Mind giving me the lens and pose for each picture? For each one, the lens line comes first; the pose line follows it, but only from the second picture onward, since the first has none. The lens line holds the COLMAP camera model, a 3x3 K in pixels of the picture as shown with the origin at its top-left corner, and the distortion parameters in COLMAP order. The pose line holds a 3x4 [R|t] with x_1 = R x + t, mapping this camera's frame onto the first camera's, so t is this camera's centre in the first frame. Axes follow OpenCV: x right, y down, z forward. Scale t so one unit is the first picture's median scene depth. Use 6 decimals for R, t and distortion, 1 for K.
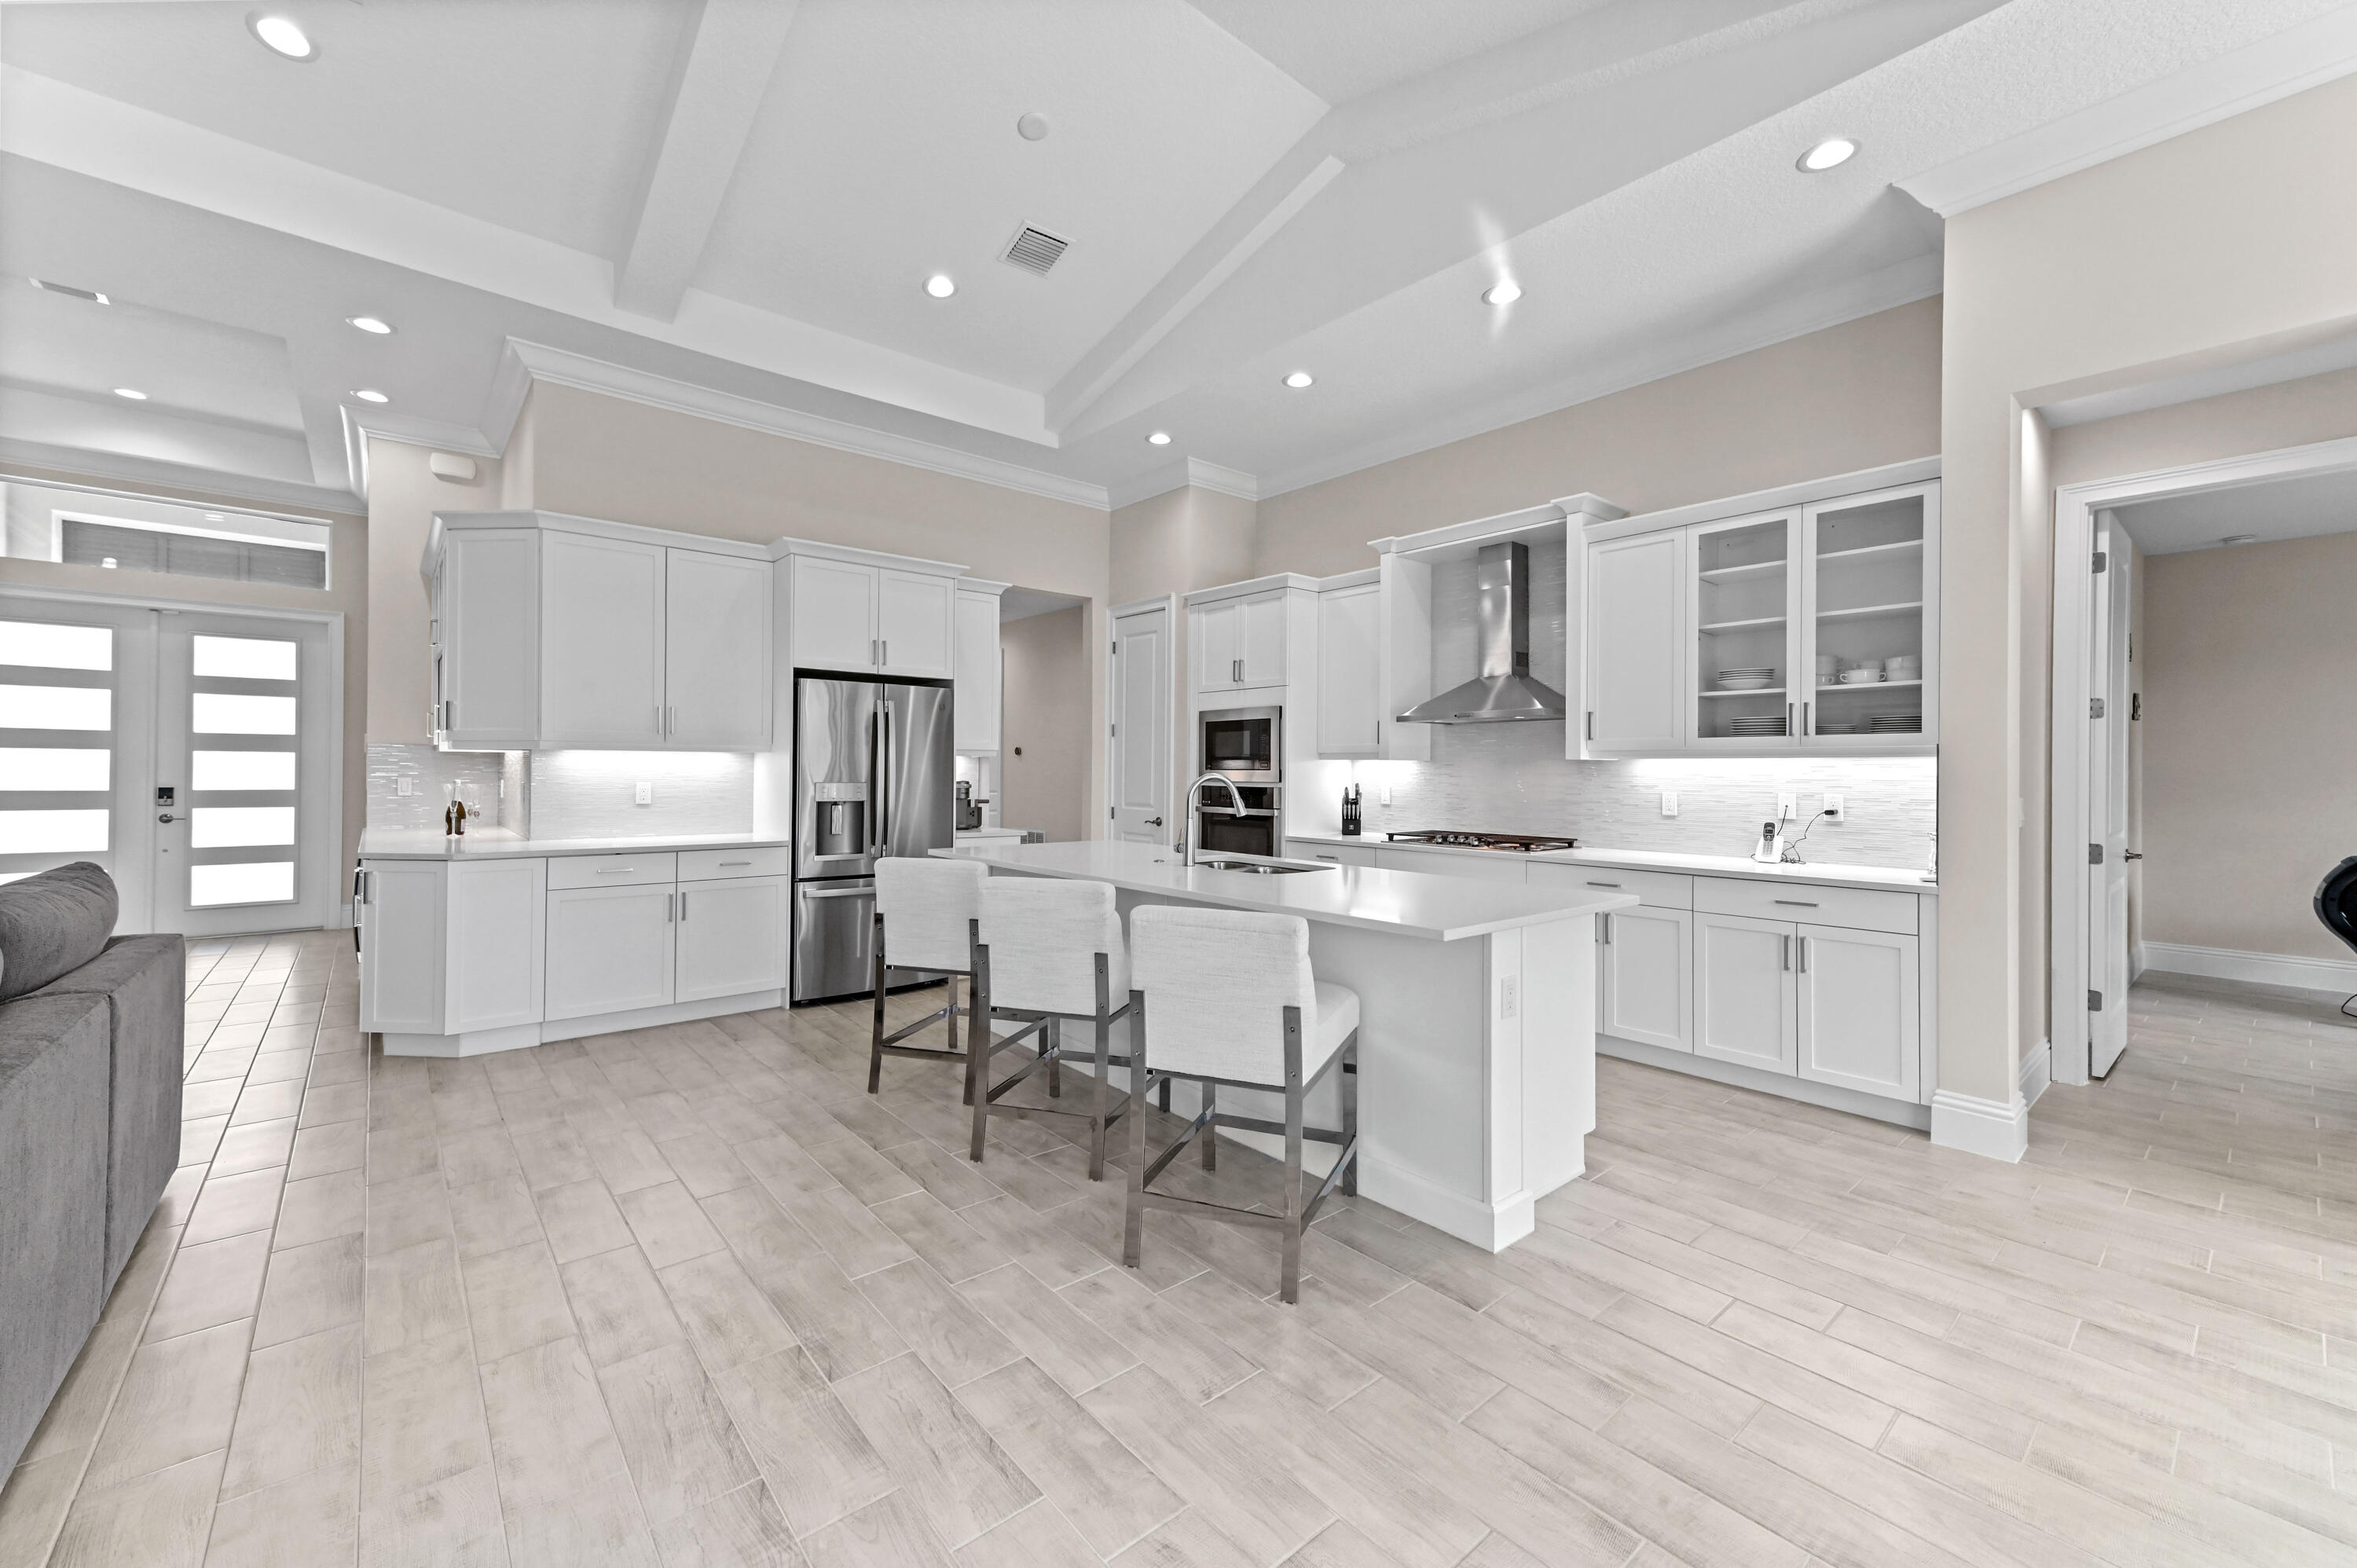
lens RADIAL K [[932.7, 0, 1192.1], [0, 932.7, 764.6], [0, 0, 1]] dist [0.013722, 0.000221]
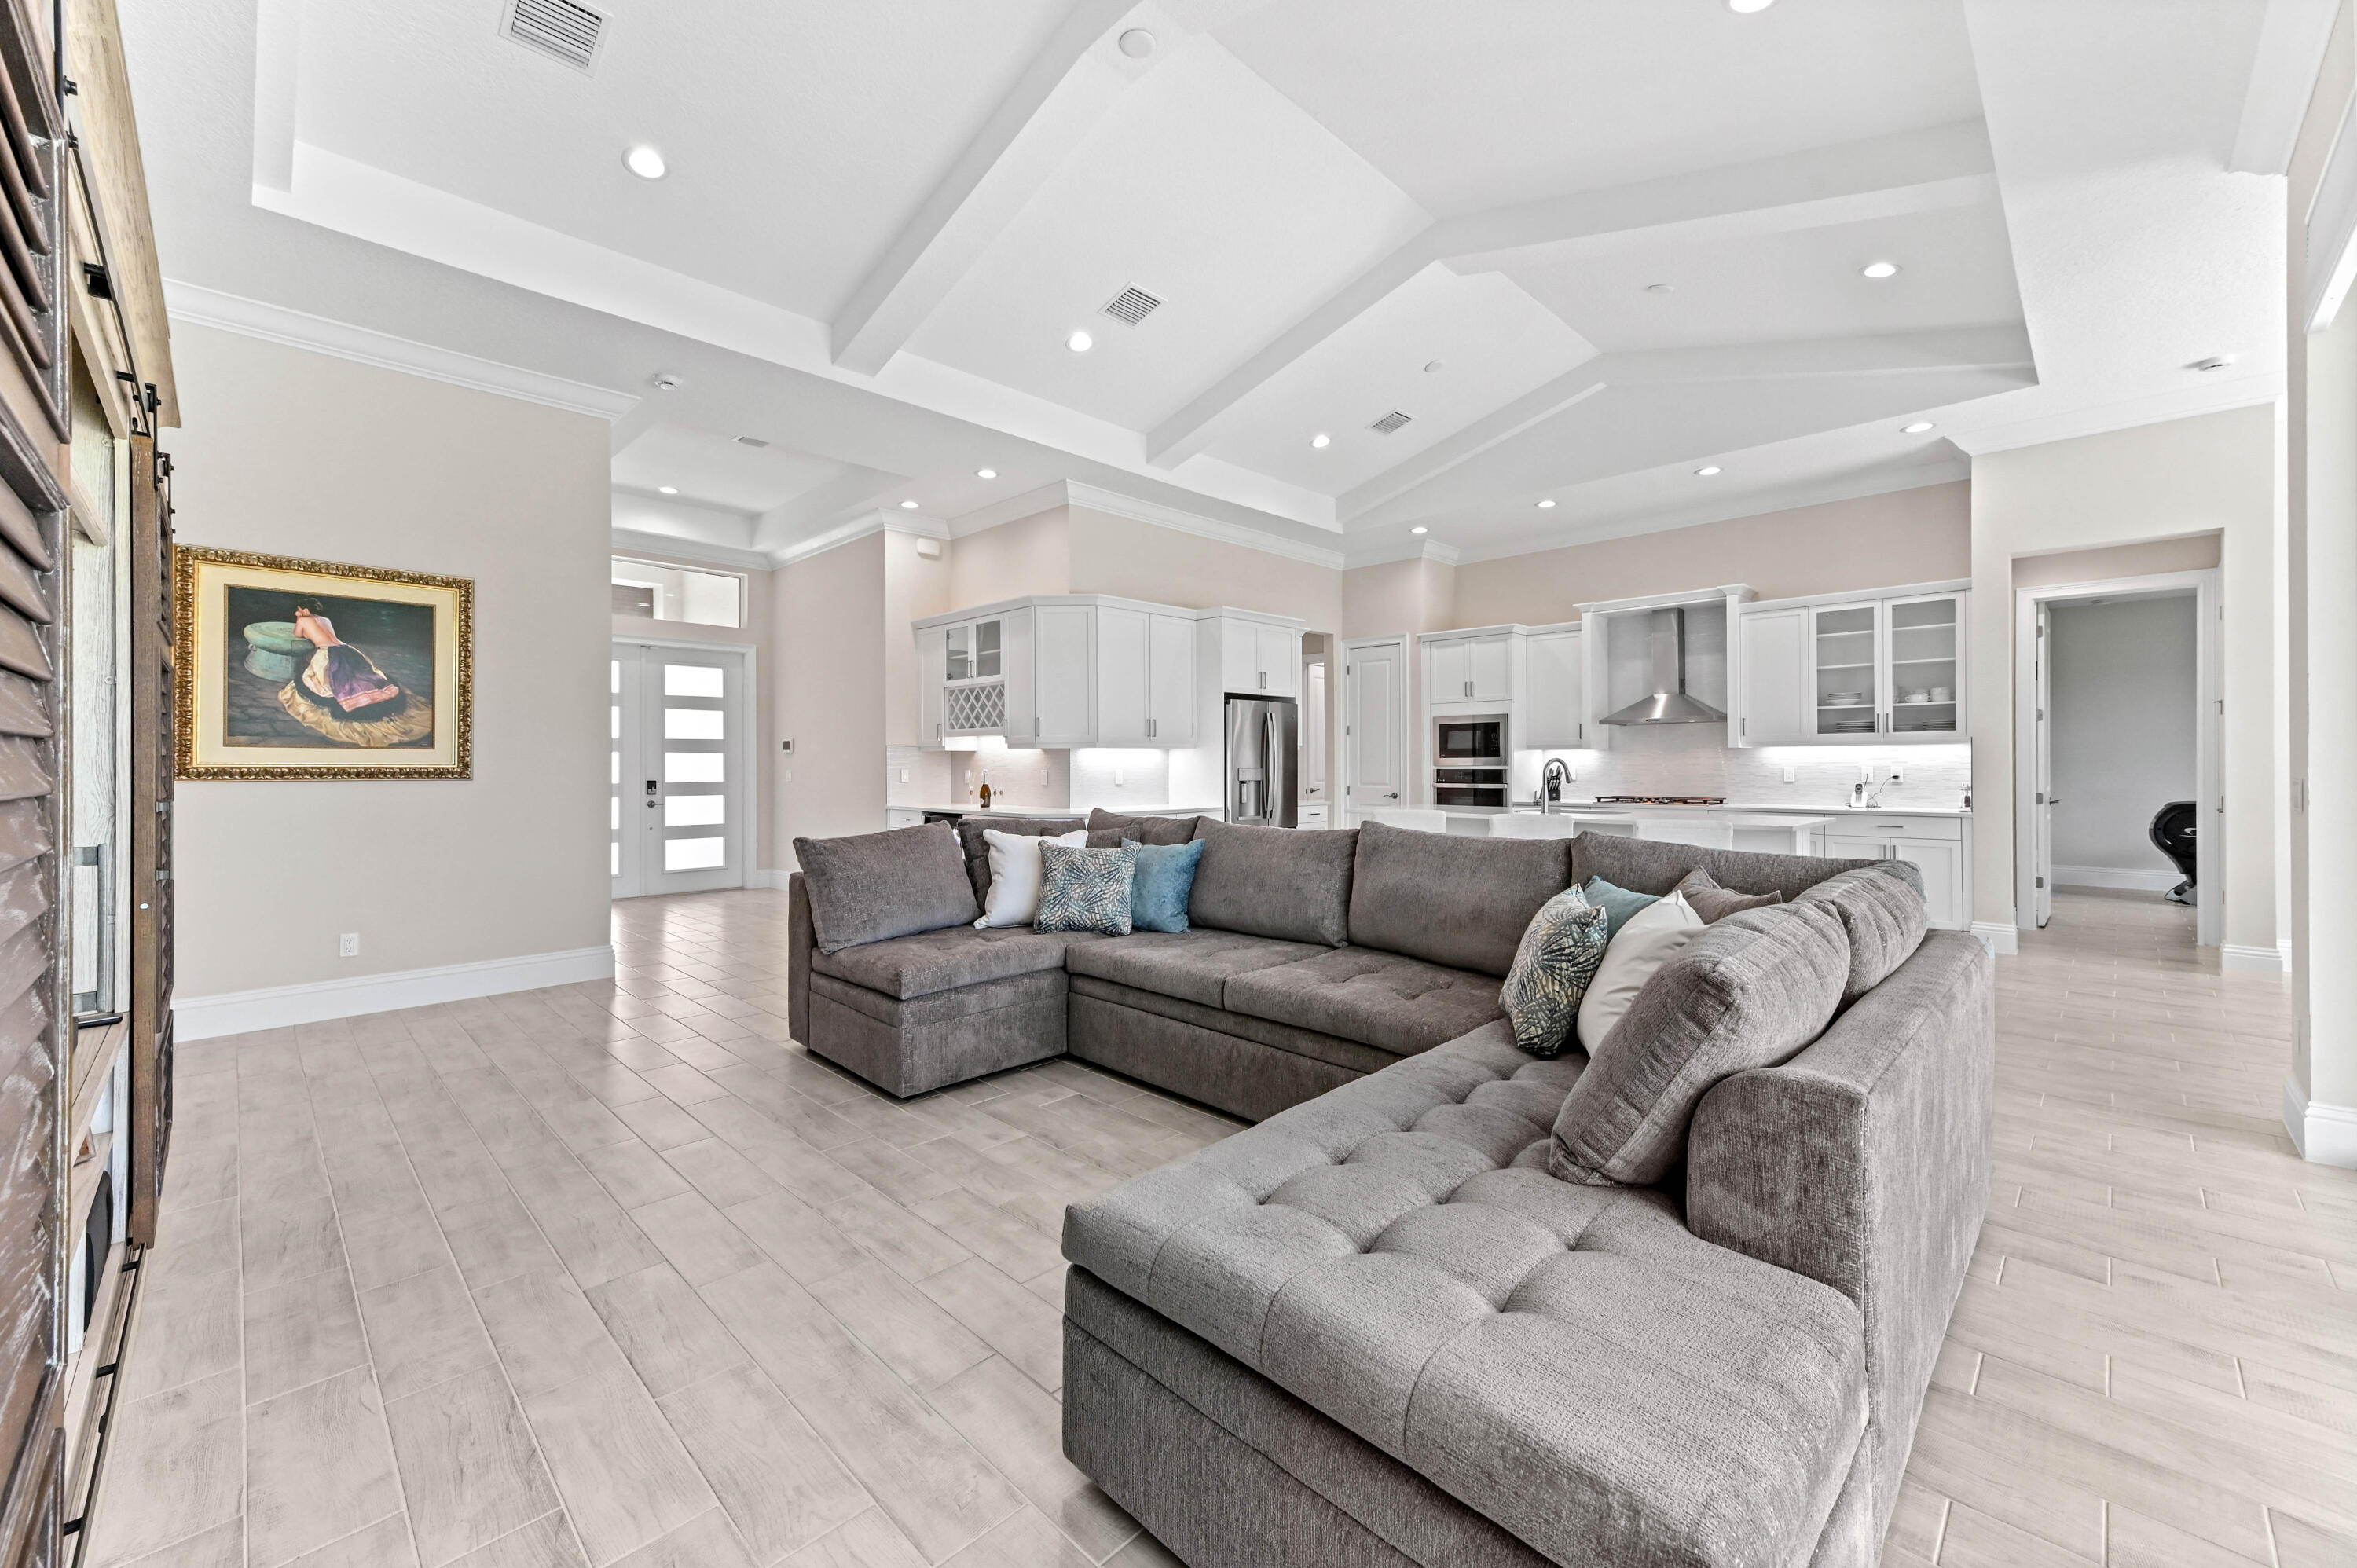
lens RADIAL K [[927.3, 0, 1192.1], [0, 927.3, 758.4], [0, 0, 1]] dist [0.015825, -0.000001]
pose [[0.996500, -0.011627, 0.082785, -0.603534], [0.011529, 0.999932, 0.001658, -0.000239], [-0.082799, -0.000698, 0.996566, -0.485522]]
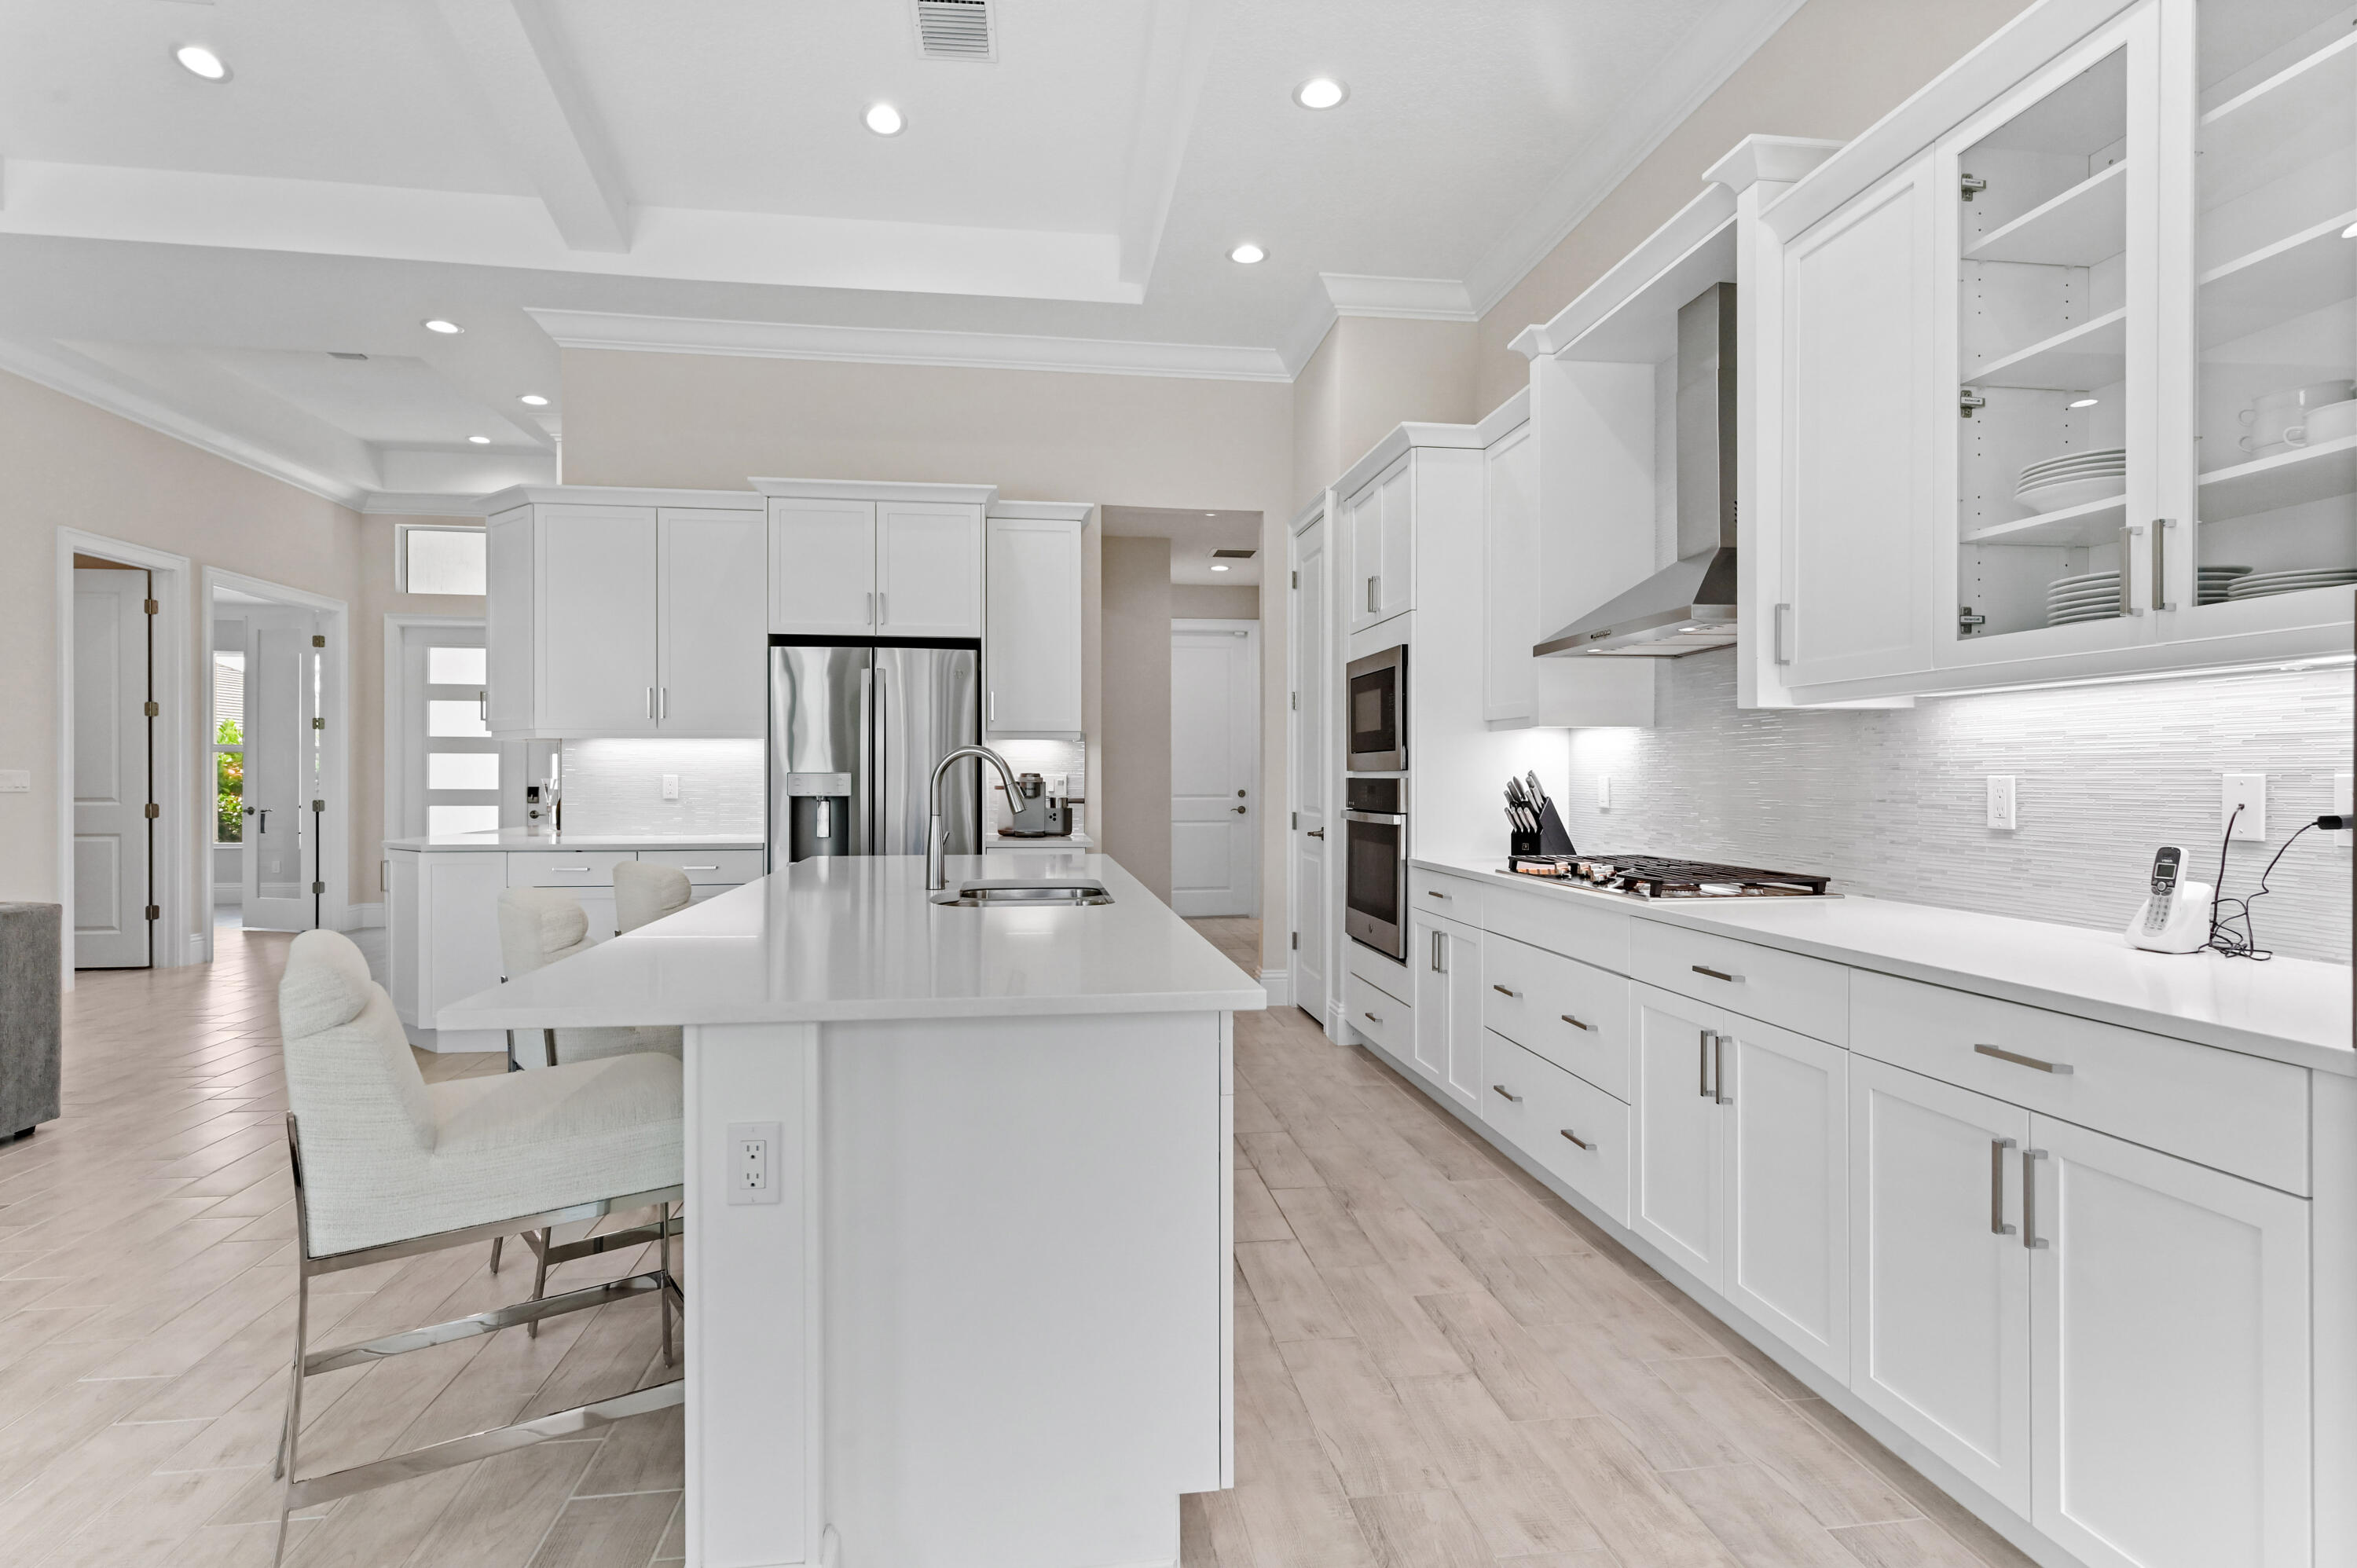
lens RADIAL K [[1192.1, 0, 1188.2], [0, 1192.1, 778.3], [0, 0, 1]] dist [0.002813, -0.000008]
pose [[0.843731, -0.006615, -0.536725, 0.451026], [0.010325, 0.999939, 0.003908, 0.022952], [0.536666, -0.008839, 0.843748, 0.307806]]
